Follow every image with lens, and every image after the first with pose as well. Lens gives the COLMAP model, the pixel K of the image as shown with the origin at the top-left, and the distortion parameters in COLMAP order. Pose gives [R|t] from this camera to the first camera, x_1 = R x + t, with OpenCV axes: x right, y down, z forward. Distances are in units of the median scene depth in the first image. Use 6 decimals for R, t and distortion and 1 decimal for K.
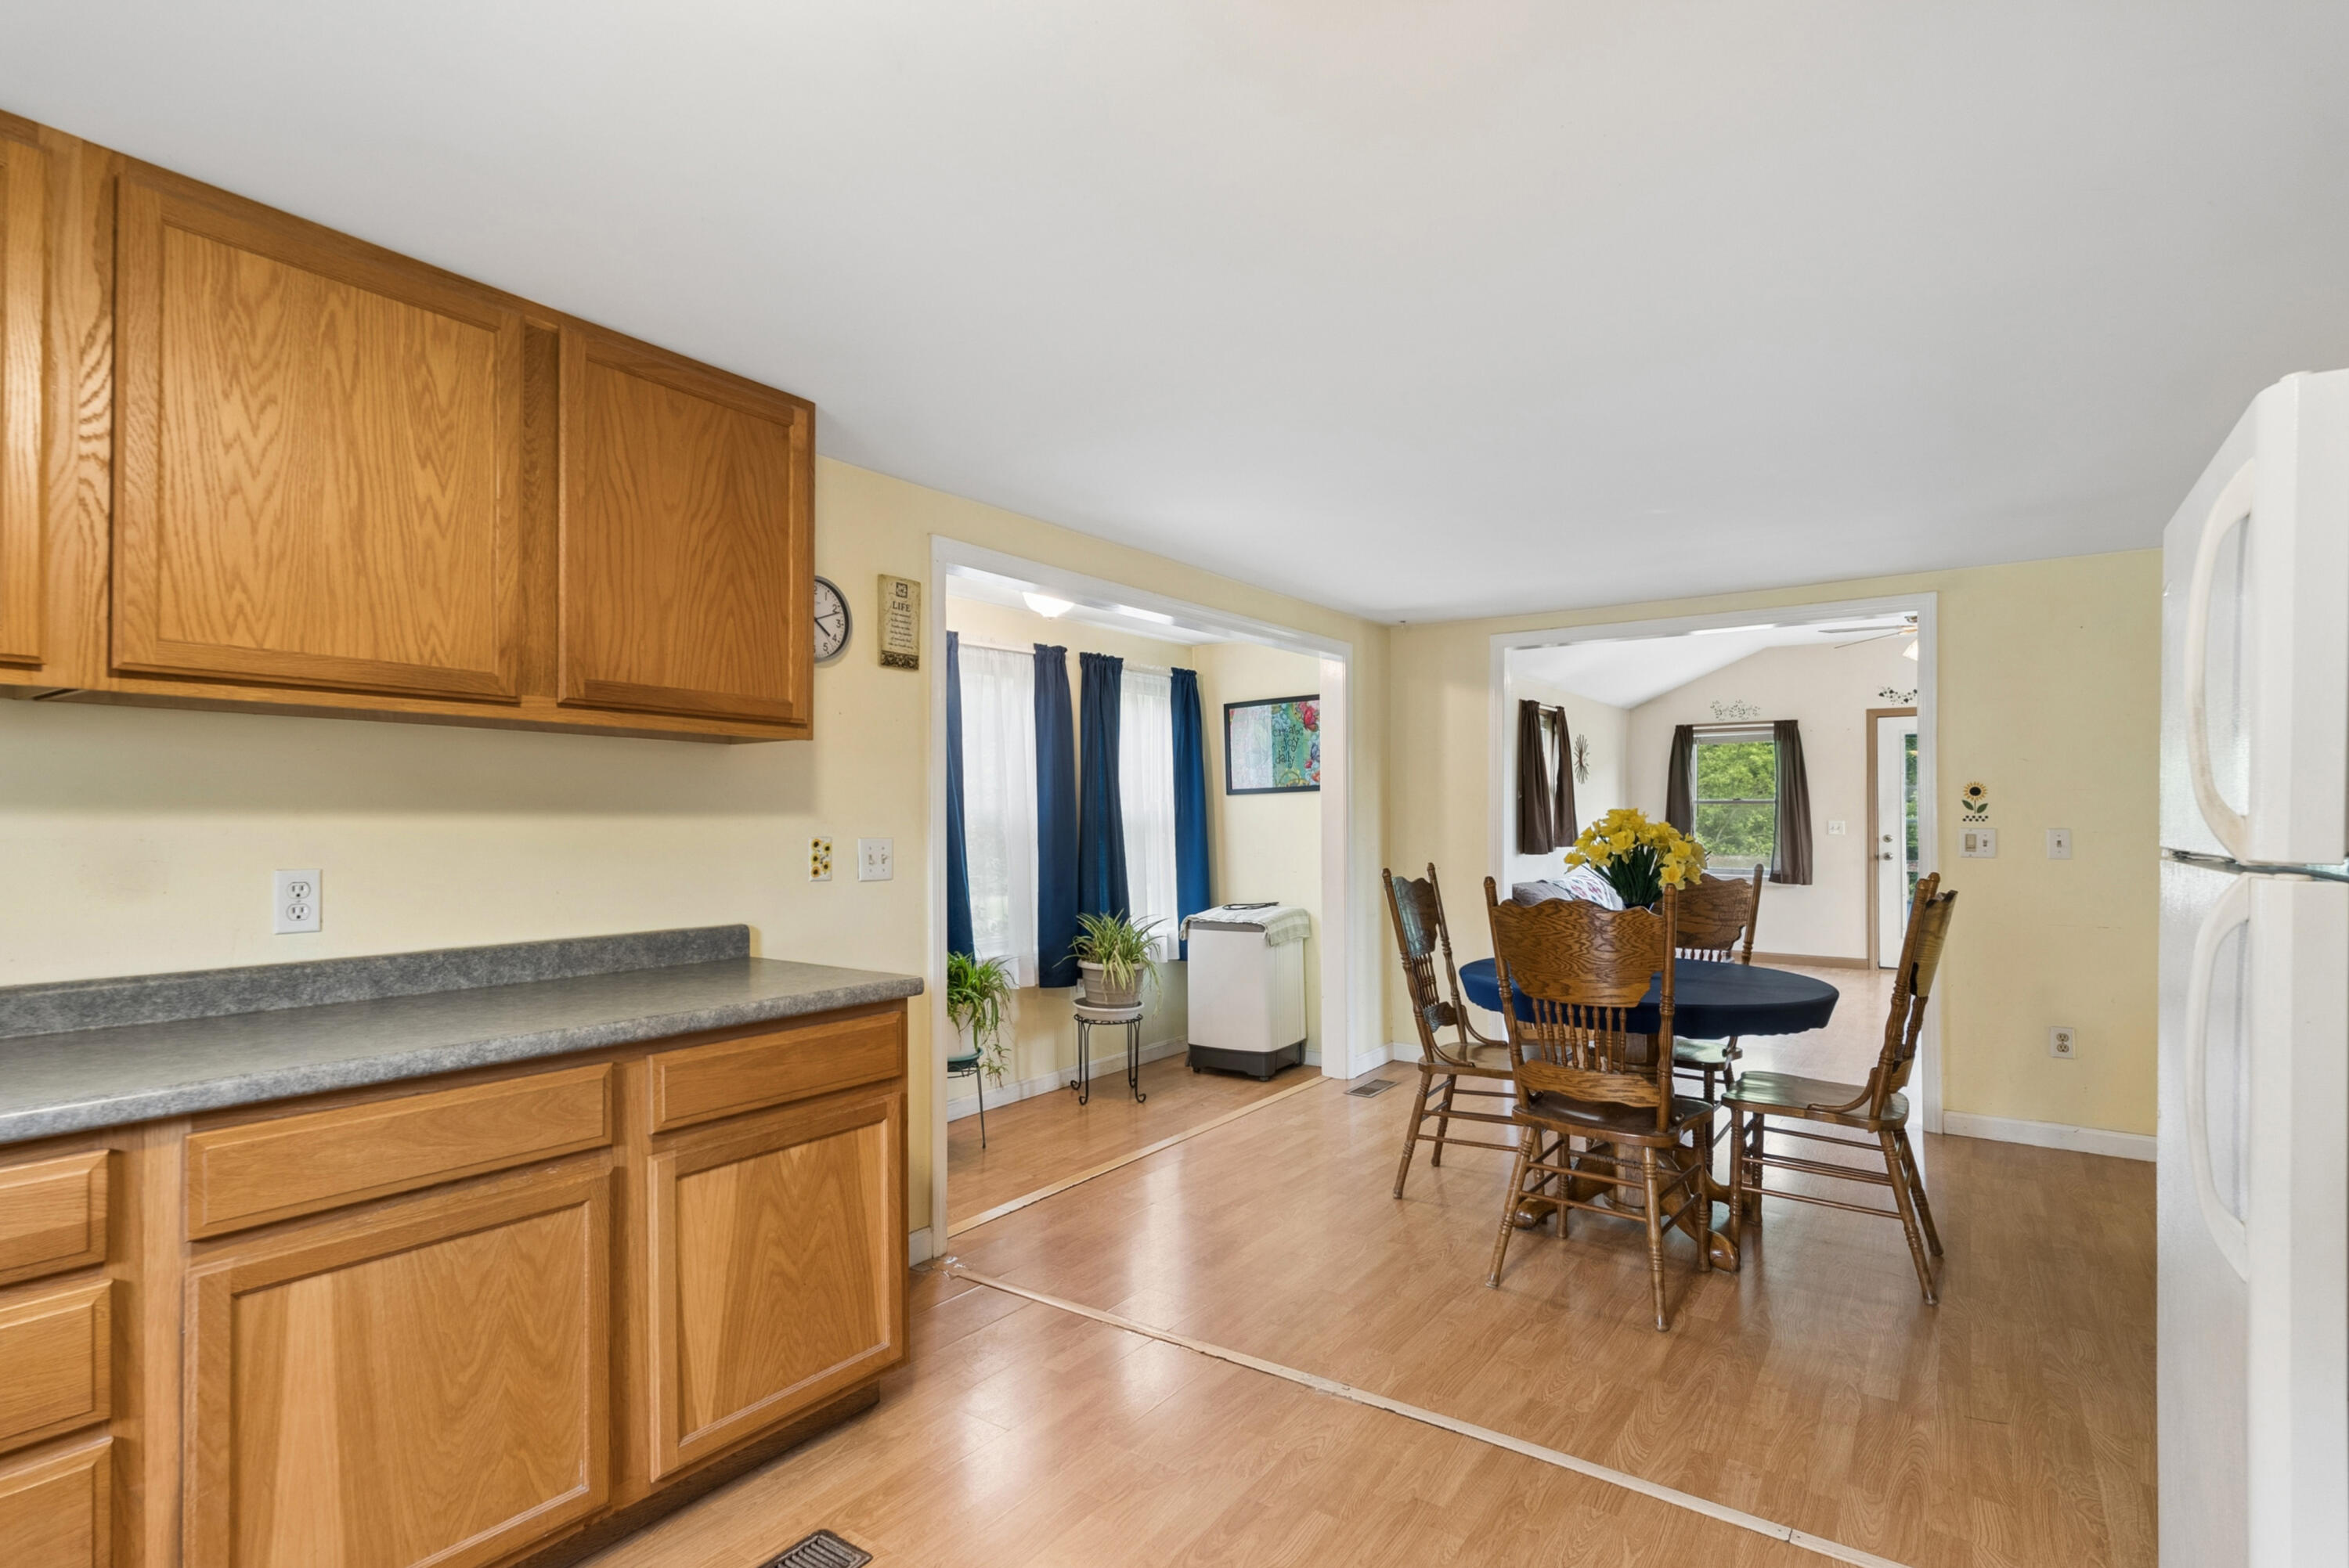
lens RADIAL K [[1143.7, 0, 1121.8], [0, 1143.7, 822.5], [0, 0, 1]] dist [-0.013412, 0.003972]
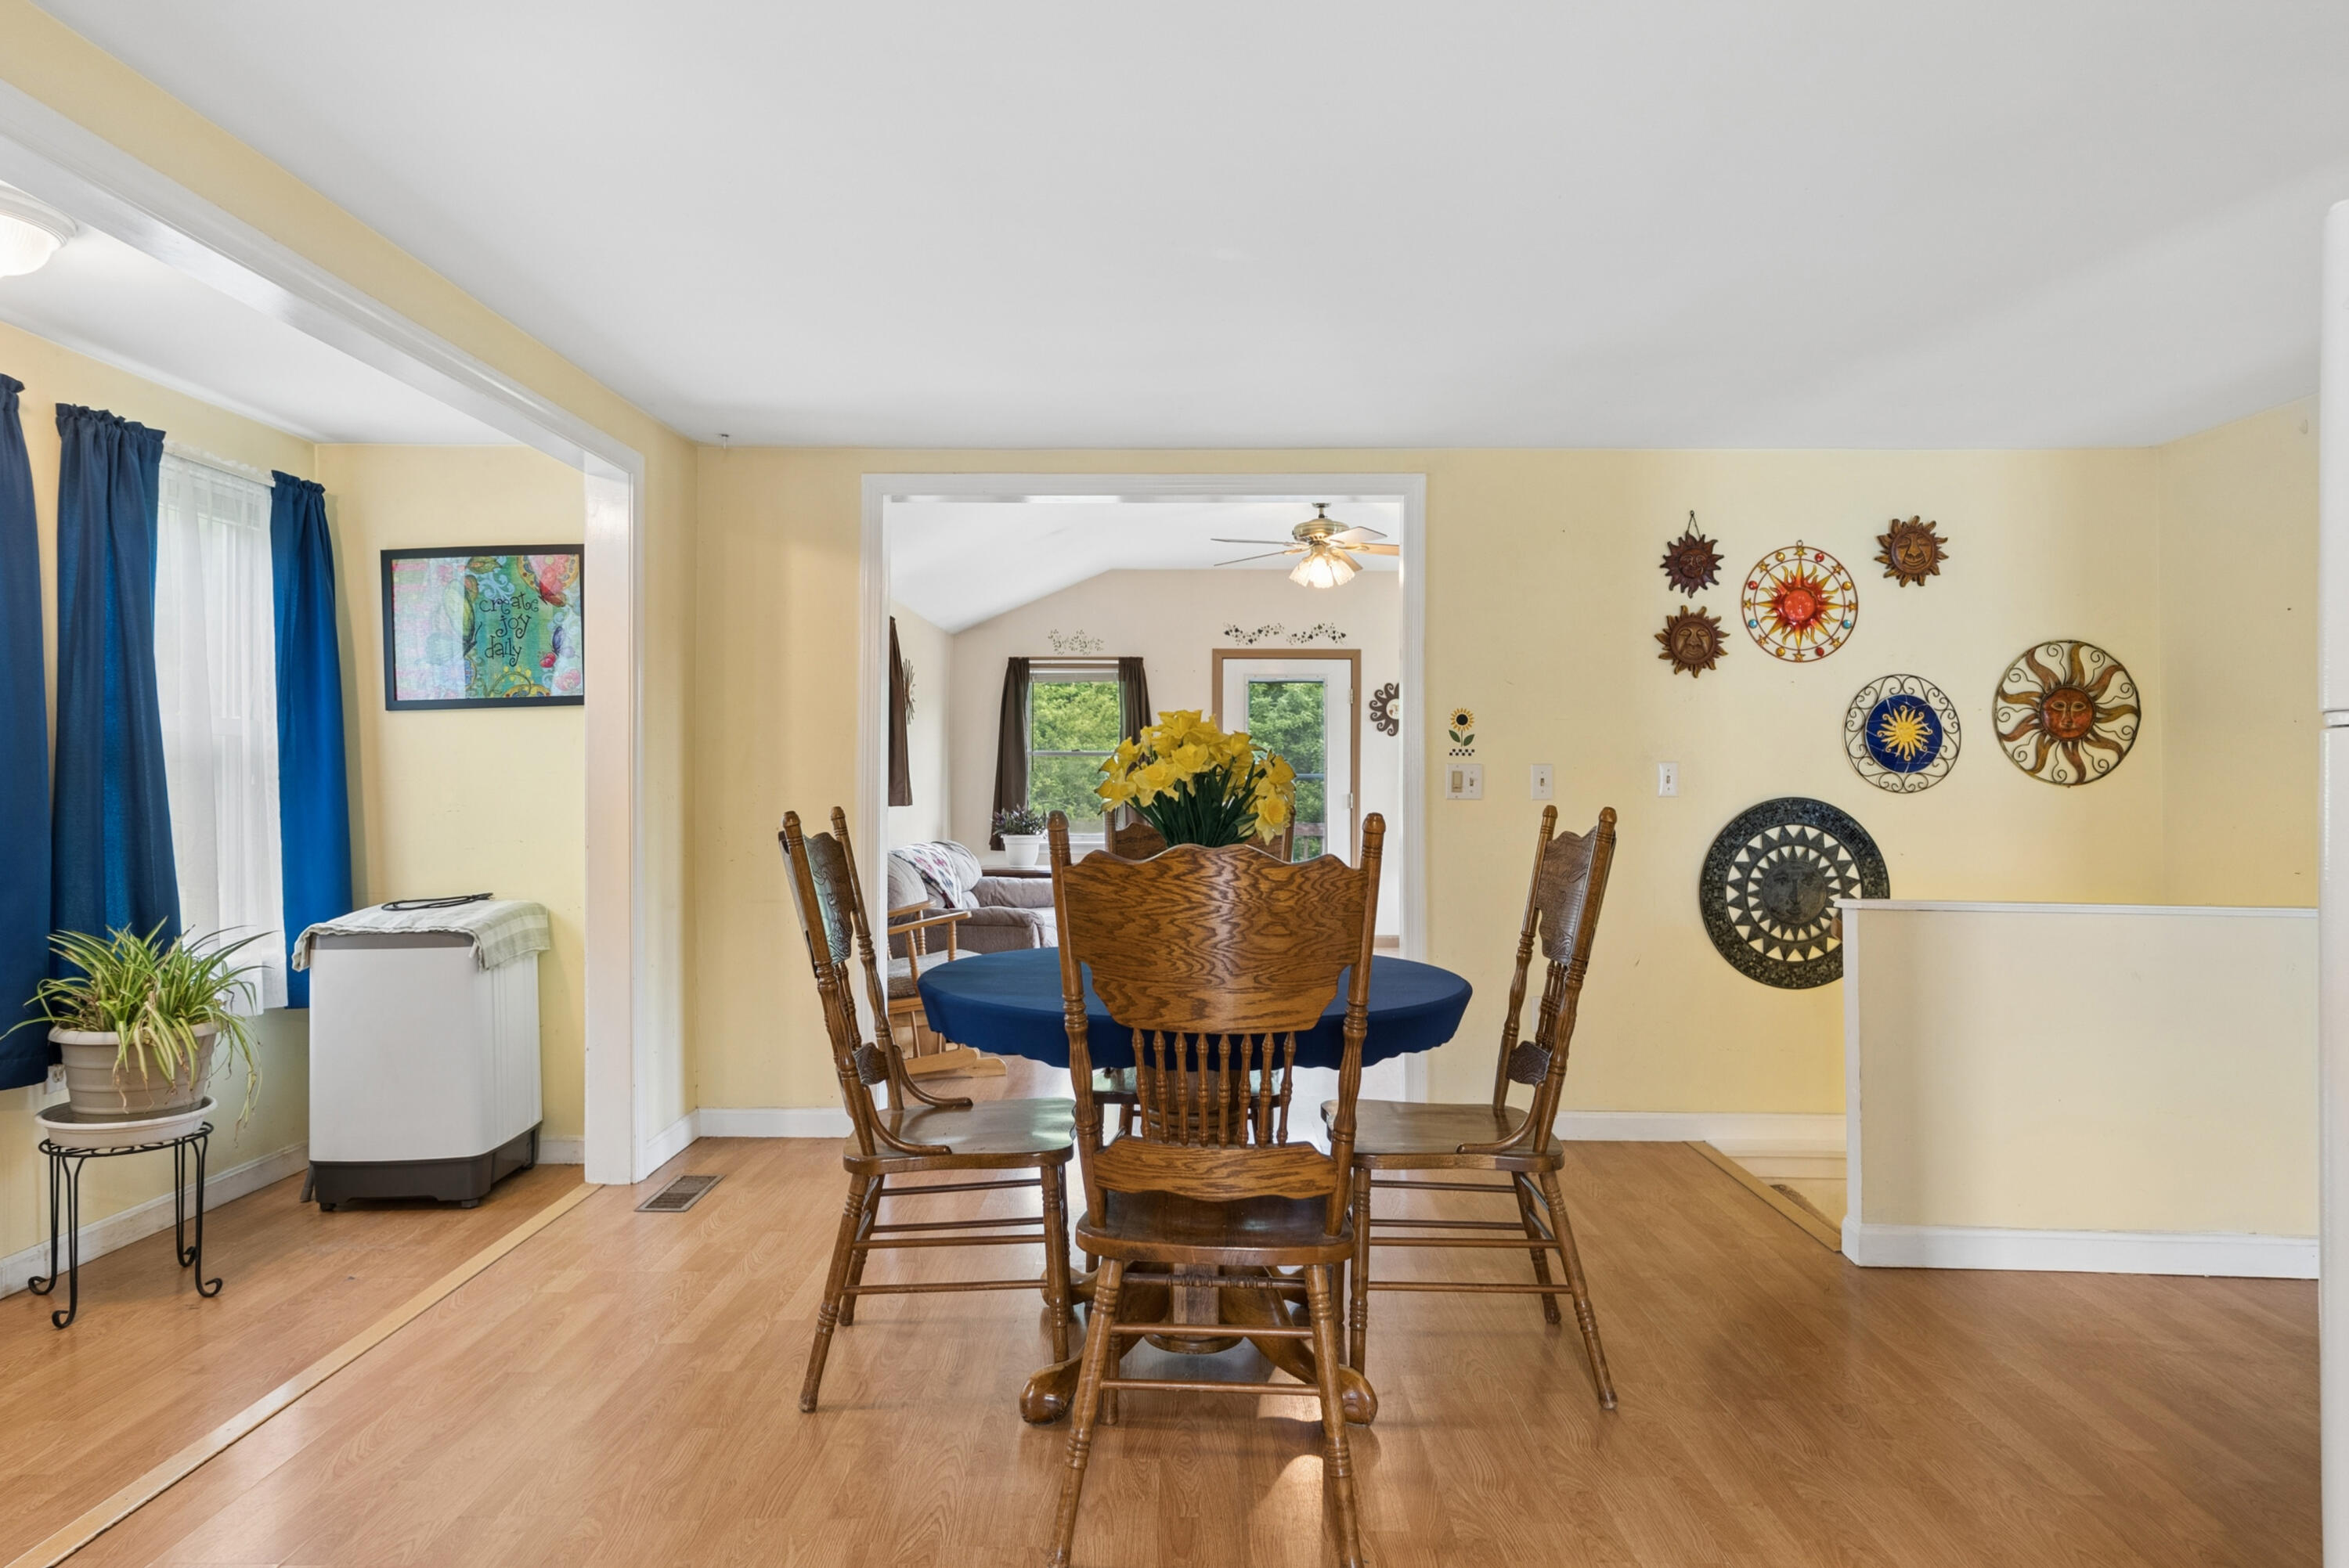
lens RADIAL K [[1405.3, 0, 1190.4], [0, 1405.3, 790.0], [0, 0, 1]] dist [-0.000509, 0.006570]
pose [[0.796151, 0.004132, 0.605084, -0.029833], [-0.001539, 0.999987, -0.004803, 0.041996], [-0.605096, 0.002893, 0.796148, 0.450343]]
